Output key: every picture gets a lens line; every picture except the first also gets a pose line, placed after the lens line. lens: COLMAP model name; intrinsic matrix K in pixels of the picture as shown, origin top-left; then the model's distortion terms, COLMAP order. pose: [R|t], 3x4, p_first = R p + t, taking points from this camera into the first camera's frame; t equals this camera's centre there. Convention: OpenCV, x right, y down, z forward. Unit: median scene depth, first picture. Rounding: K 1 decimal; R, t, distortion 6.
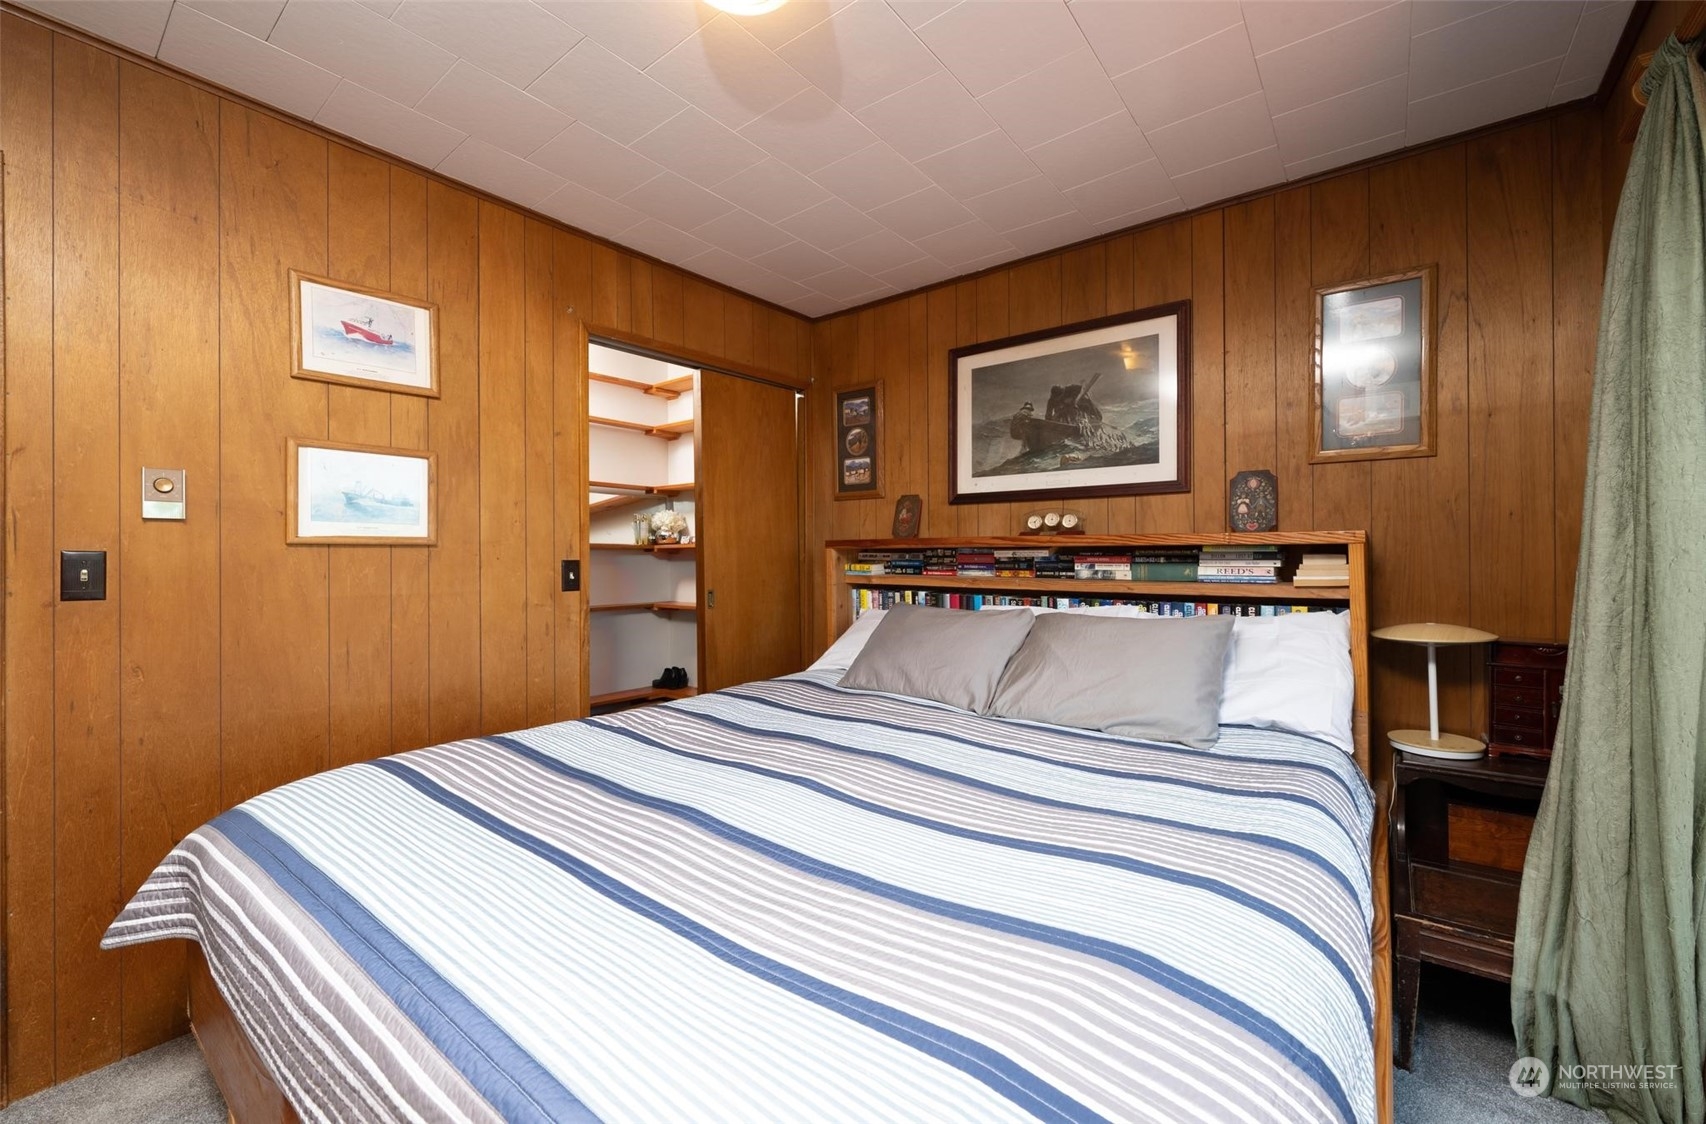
lens RADIAL K [[679.5, 0, 853.4], [0, 679.5, 558.9], [0, 0, 1]] dist [-0.002253, -0.000057]
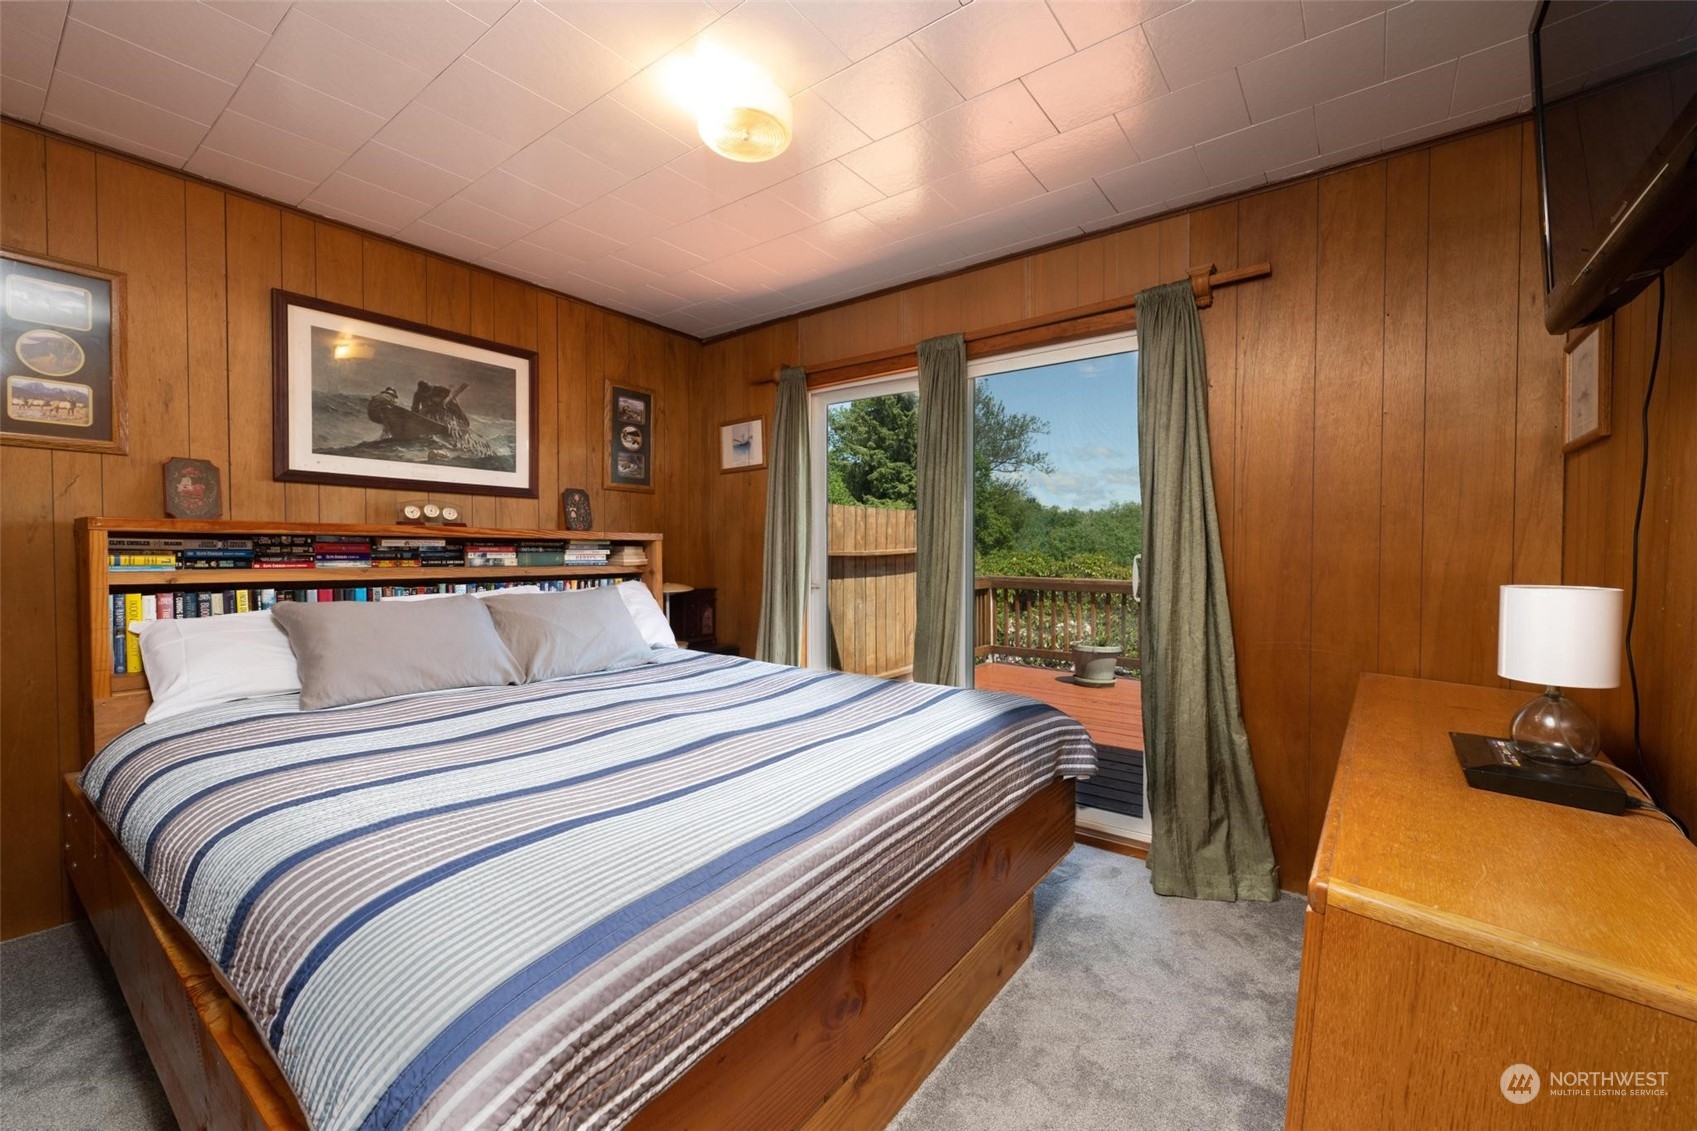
lens RADIAL K [[673.2, 0, 851.2], [0, 673.2, 563.3], [0, 0, 1]] dist [0.001583, 0.000236]
pose [[-0.016565, -0.017893, 0.999703, -0.751159], [0.000290, 0.999840, 0.017900, 0.004278], [-0.999863, 0.000587, -0.016557, 0.368677]]
